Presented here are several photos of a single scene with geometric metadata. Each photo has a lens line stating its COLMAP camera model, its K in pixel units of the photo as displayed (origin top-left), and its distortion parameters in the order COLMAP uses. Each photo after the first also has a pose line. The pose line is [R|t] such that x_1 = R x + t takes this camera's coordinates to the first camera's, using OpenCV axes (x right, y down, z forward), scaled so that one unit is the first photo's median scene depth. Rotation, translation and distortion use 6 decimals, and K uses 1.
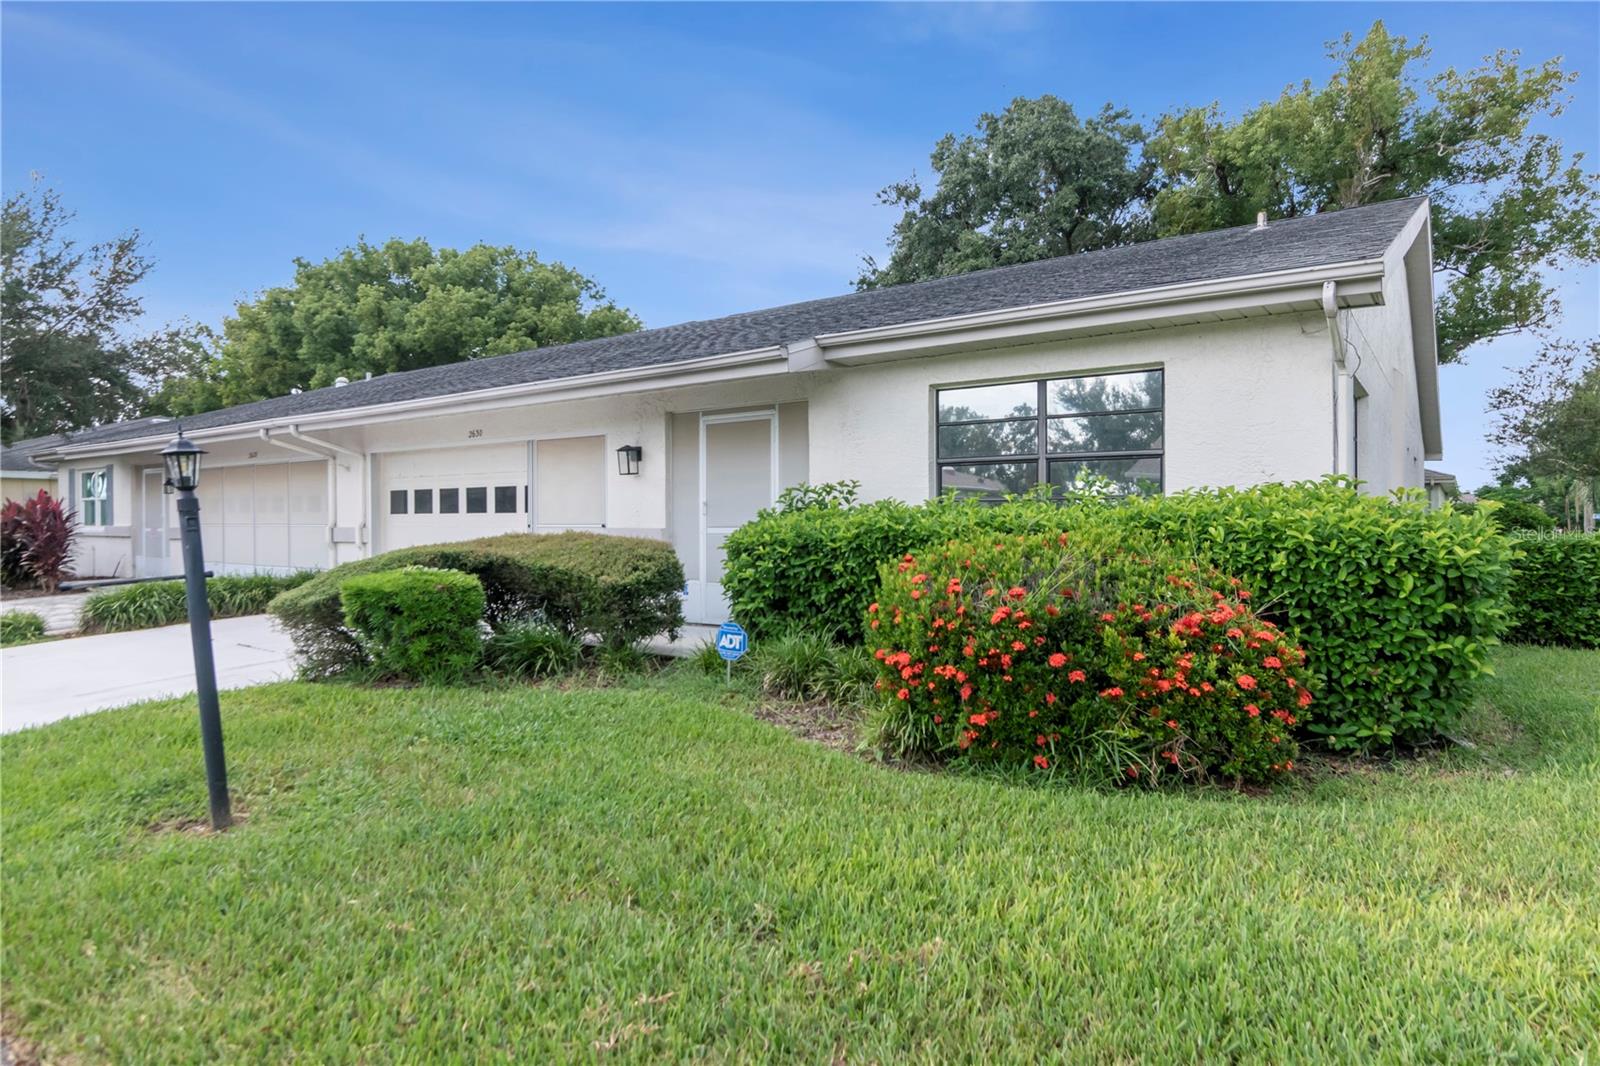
lens RADIAL K [[932.4, 0, 794.6], [0, 932.4, 514.4], [0, 0, 1]] dist [0.007384, 0.001130]
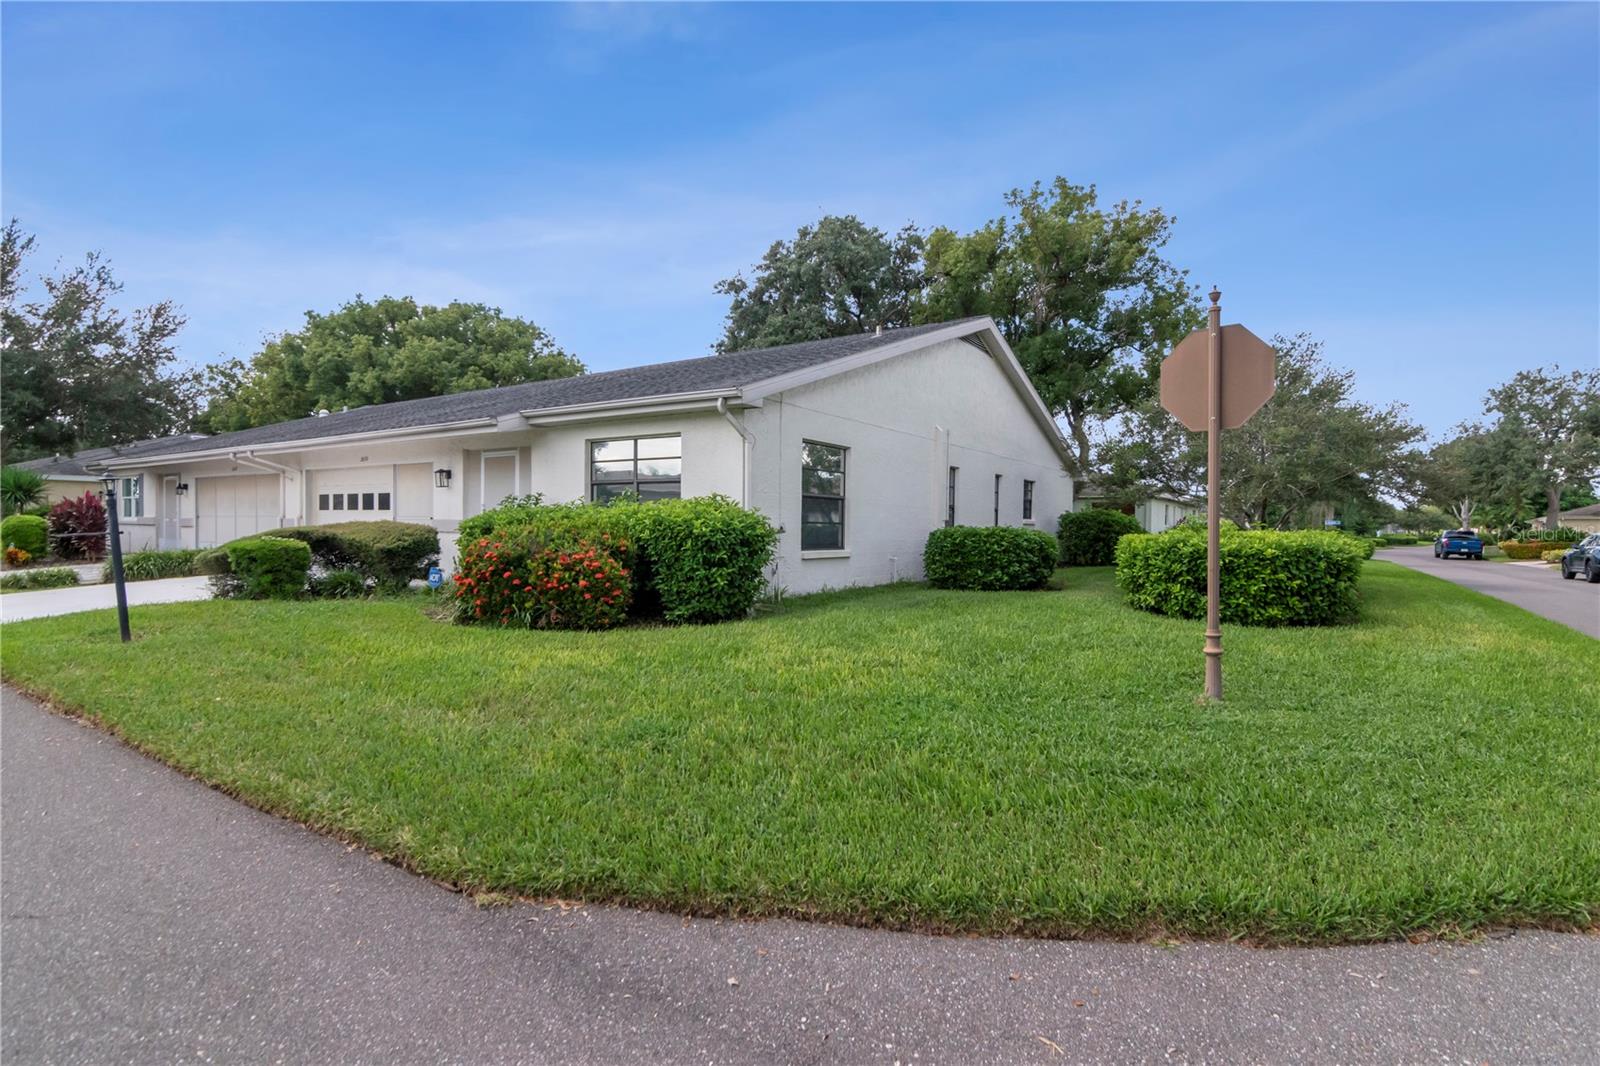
lens RADIAL K [[784.8, 0, 811.4], [0, 784.8, 525.4], [0, 0, 1]] dist [-0.003414, -0.000994]
pose [[0.998755, 0.010178, 0.048836, 0.187773], [-0.010709, 0.999886, 0.010630, 0.001536], [-0.048722, -0.011140, 0.998750, -0.191922]]
